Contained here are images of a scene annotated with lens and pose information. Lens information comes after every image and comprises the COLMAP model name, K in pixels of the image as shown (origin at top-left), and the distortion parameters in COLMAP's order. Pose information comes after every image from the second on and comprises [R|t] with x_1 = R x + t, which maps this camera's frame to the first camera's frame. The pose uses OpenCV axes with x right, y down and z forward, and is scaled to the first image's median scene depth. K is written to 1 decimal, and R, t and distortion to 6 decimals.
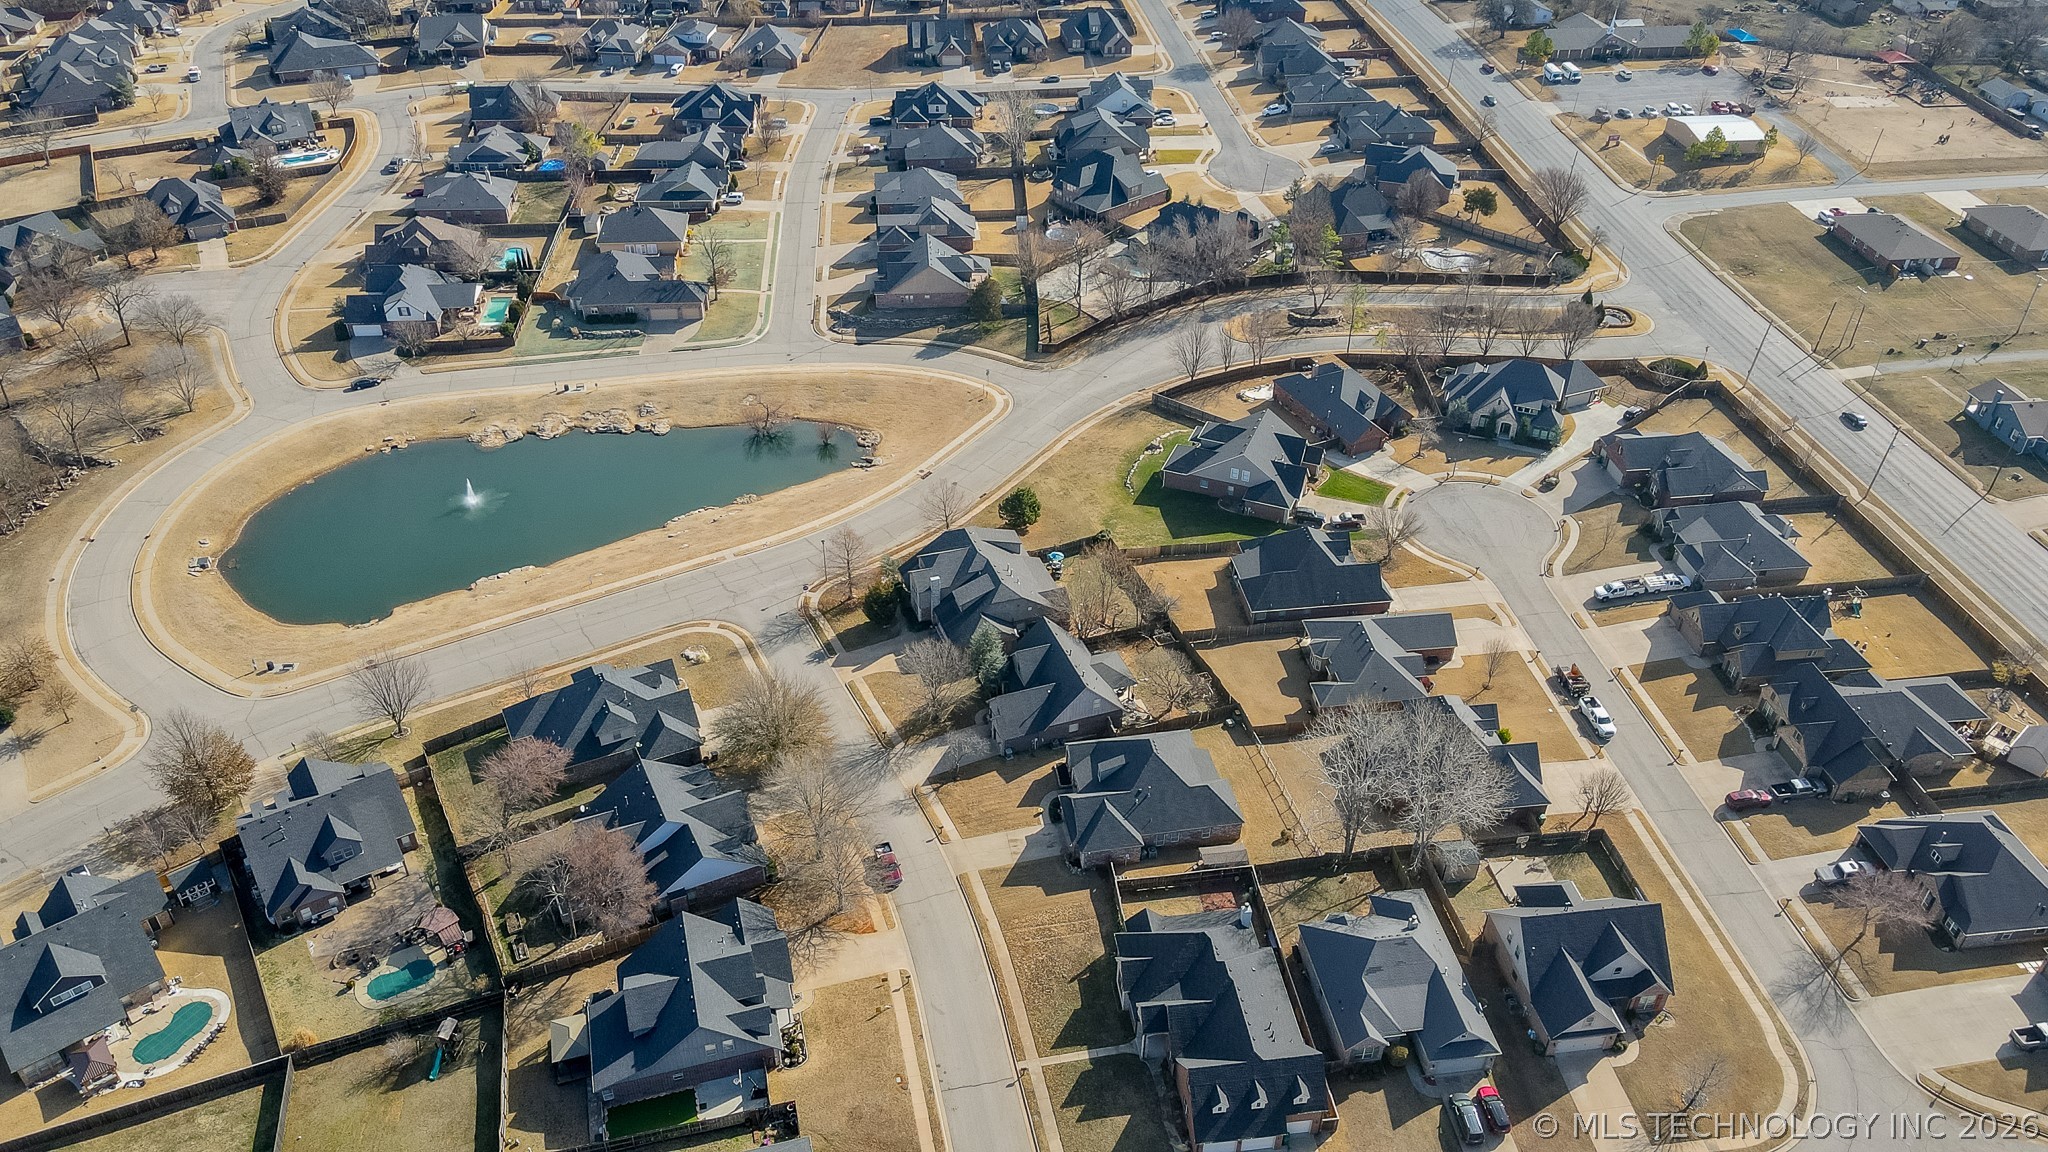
lens RADIAL K [[1508.8, 0, 1022.1], [0, 1508.8, 579.1], [0, 0, 1]] dist [-0.000083, 0.000830]
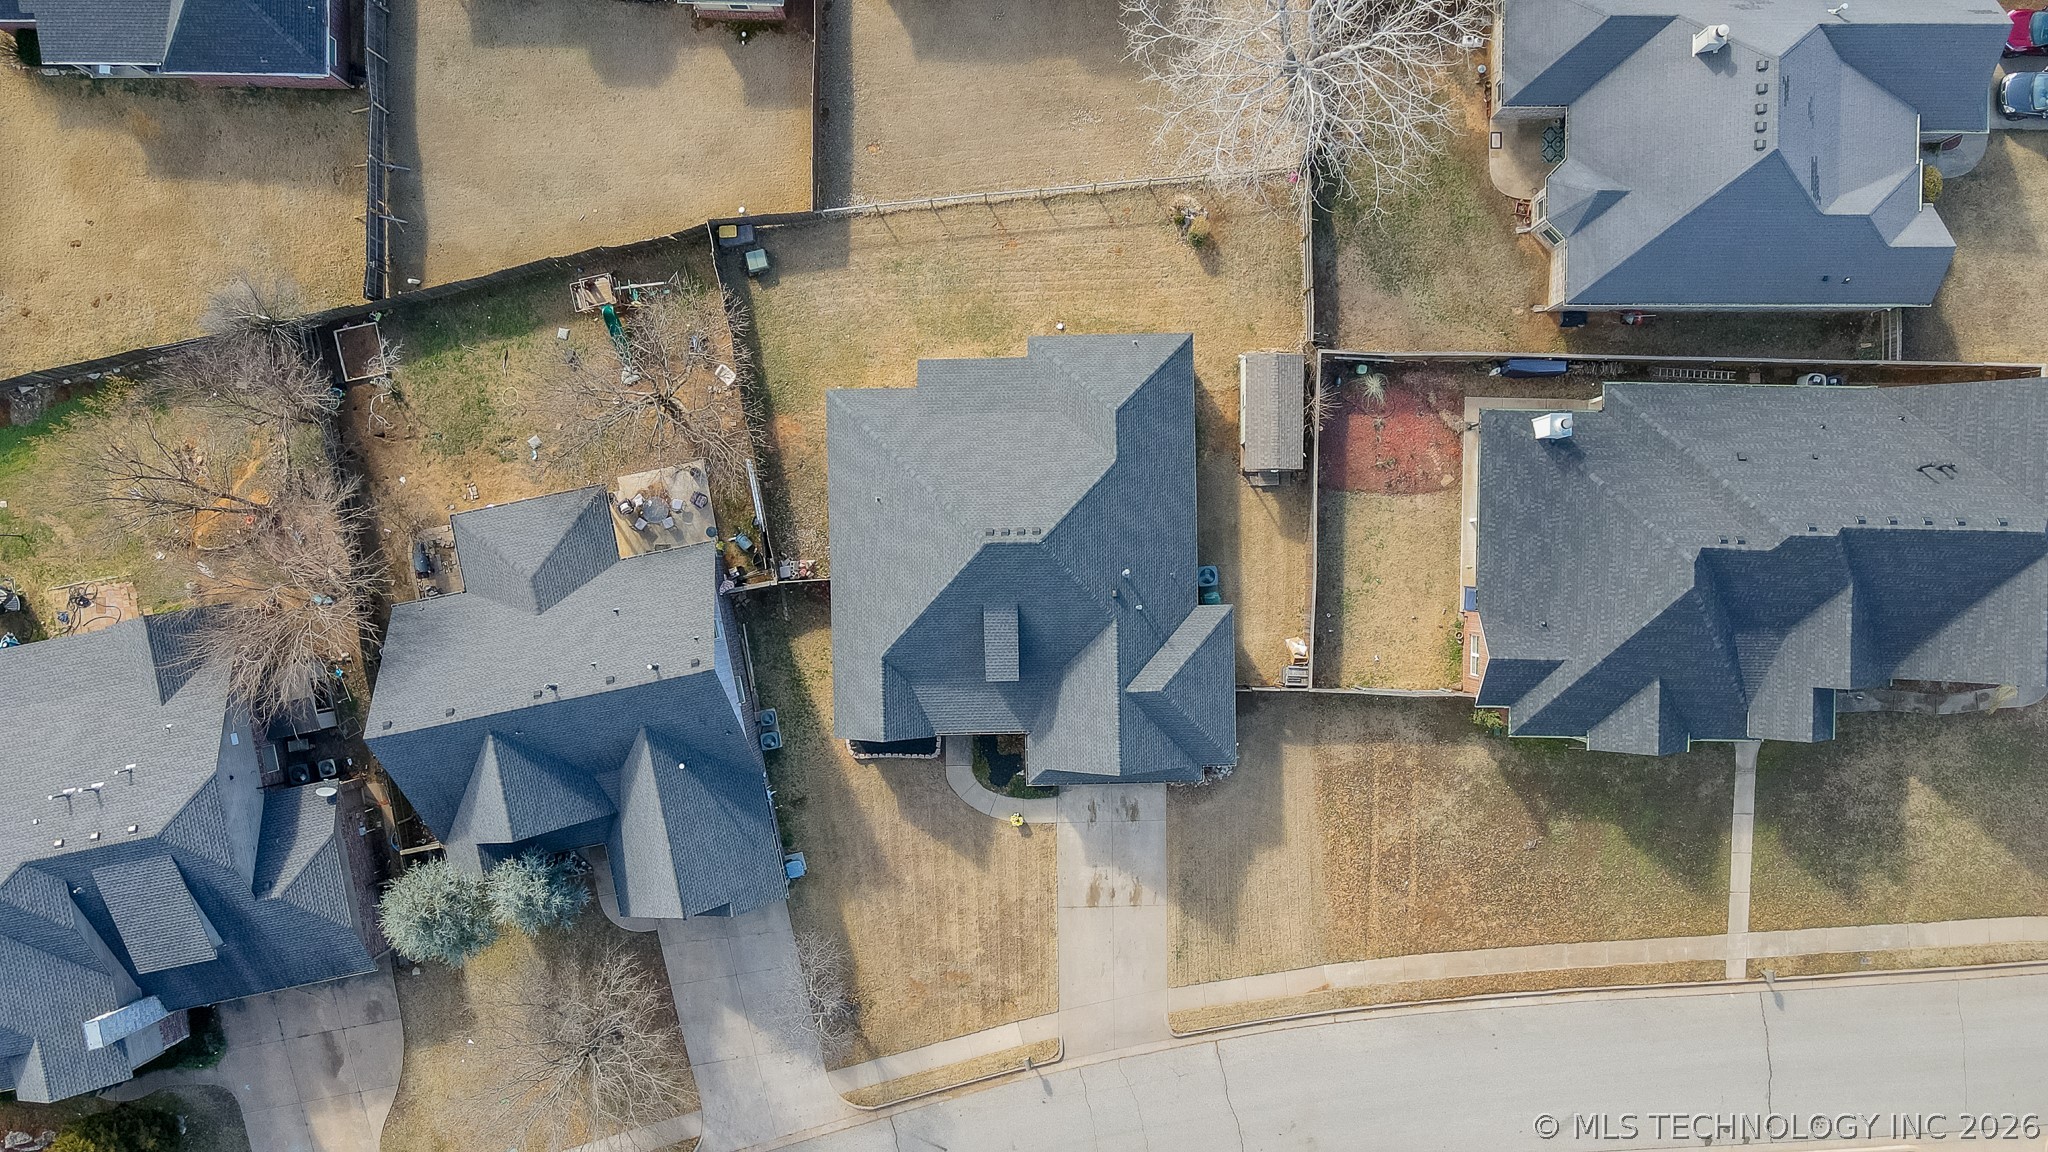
lens RADIAL K [[1508.8, 0, 1022.1], [0, 1508.8, 579.1], [0, 0, 1]] dist [-0.000083, 0.000830]
pose [[0.145930, -0.989042, -0.022386, 0.064874], [0.582121, 0.067550, 0.810292, -0.133545], [-0.799900, -0.131278, 0.585599, 0.595111]]
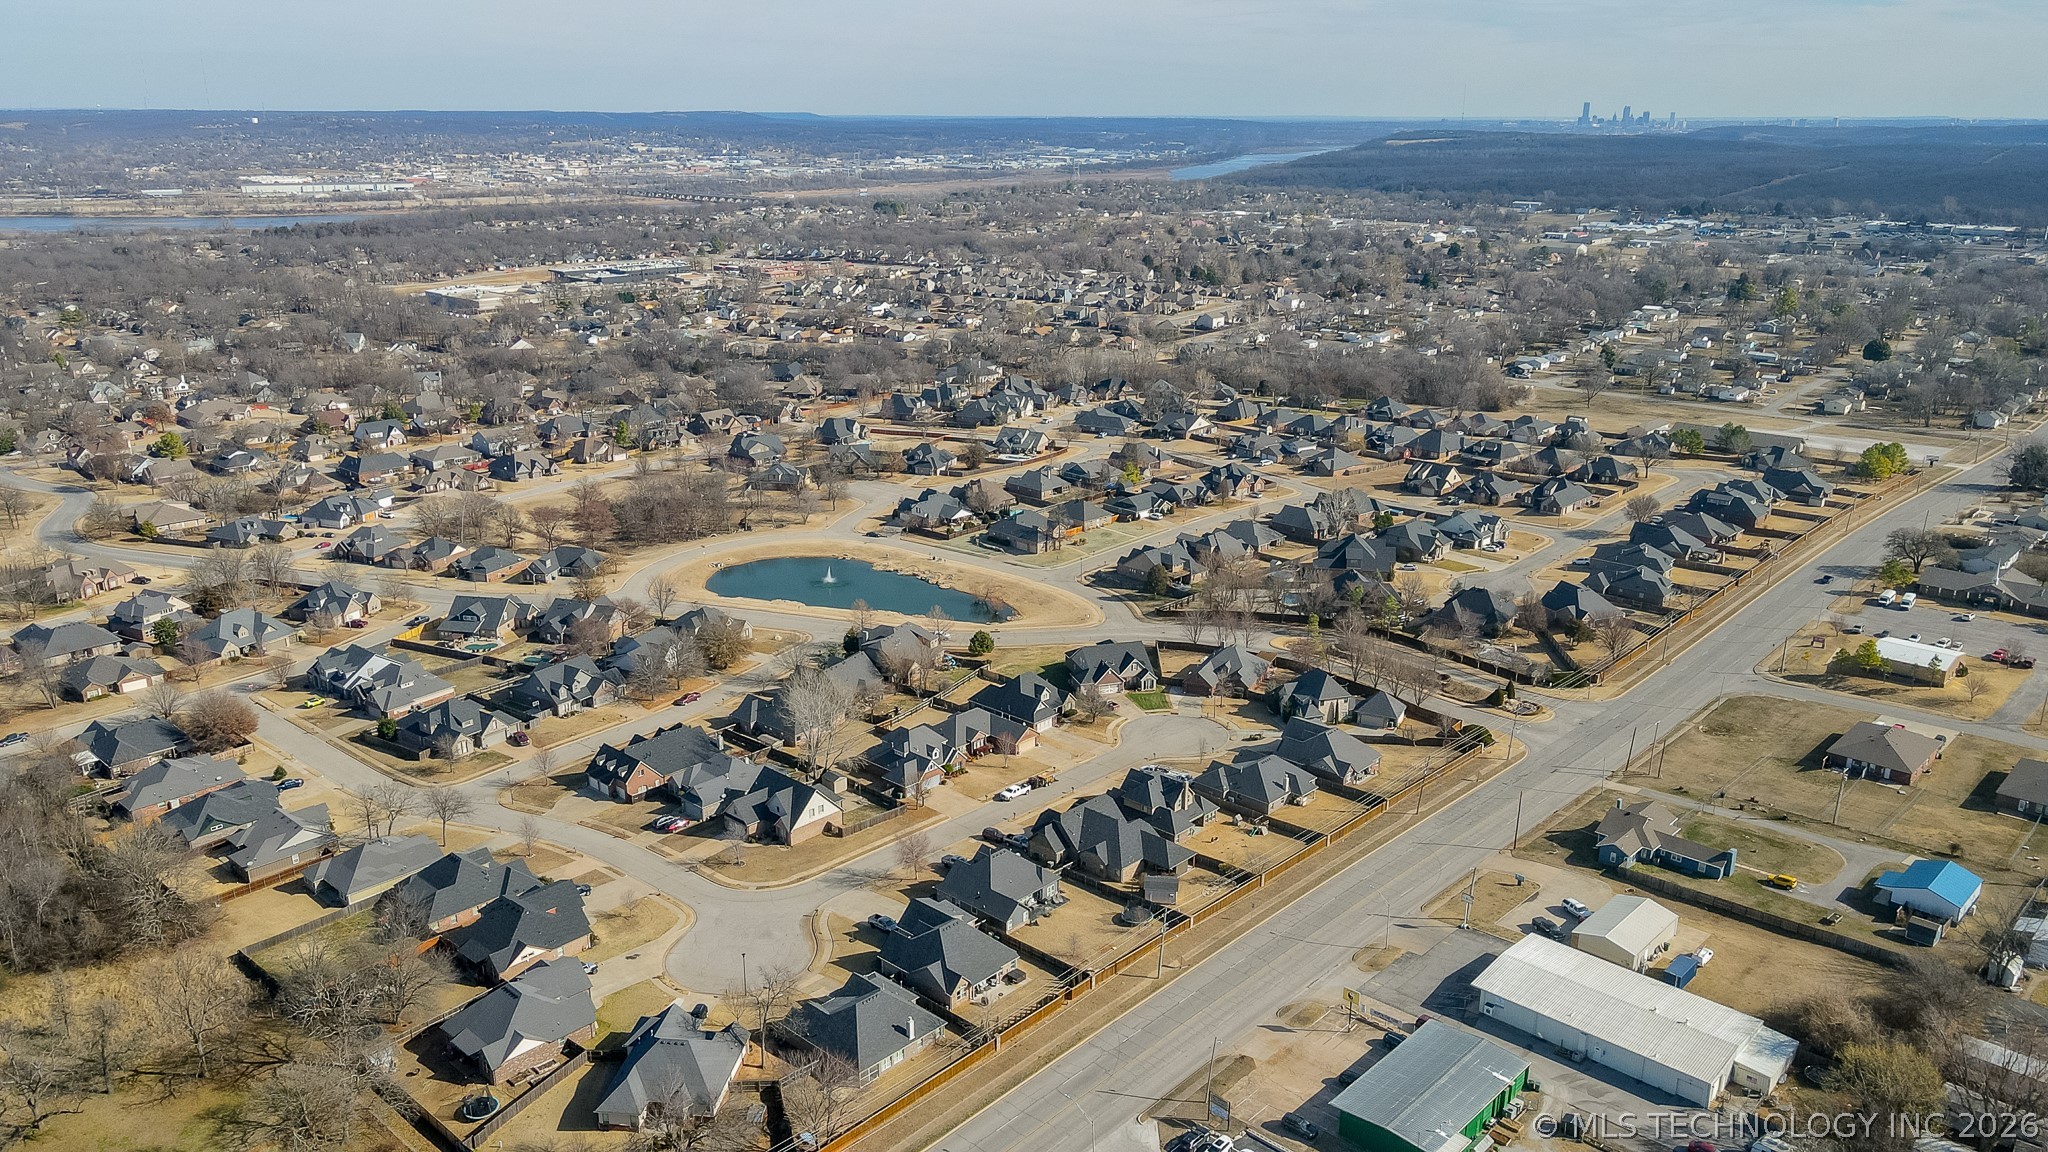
lens RADIAL K [[1508.8, 0, 1022.1], [0, 1508.8, 579.1], [0, 0, 1]] dist [-0.000083, 0.000830]
pose [[0.631643, 0.220032, -0.743379, 1.208378], [-0.452247, 0.883399, -0.122794, 0.070003], [0.629682, 0.413753, 0.657502, -0.071605]]
